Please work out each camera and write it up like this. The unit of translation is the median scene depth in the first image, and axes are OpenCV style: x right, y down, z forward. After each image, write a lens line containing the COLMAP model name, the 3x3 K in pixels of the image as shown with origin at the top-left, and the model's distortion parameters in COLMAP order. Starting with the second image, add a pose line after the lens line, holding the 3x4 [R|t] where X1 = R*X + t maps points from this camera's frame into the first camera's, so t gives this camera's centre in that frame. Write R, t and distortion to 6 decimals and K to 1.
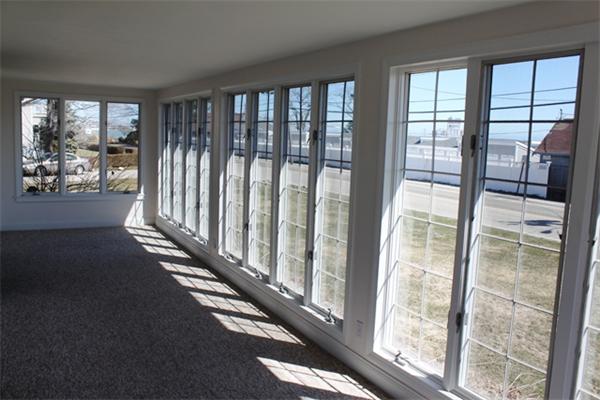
lens RADIAL K [[522.4, 0, 300.0], [0, 522.4, 200.0], [0, 0, 1]] dist [-0.060664, 0.002095]
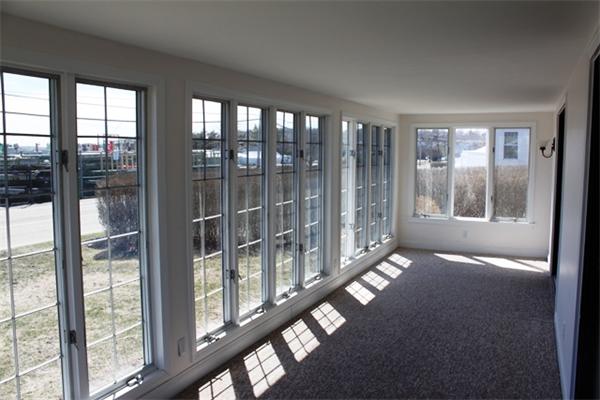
lens RADIAL K [[446.9, 0, 300.0], [0, 446.9, 200.0], [0, 0, 1]] dist [-0.123460, 0.001959]
pose [[-0.559629, -0.117118, 0.820426, -0.763167], [0.082748, 0.977120, 0.195931, -0.196917], [-0.824602, 0.177537, -0.537133, 1.388272]]
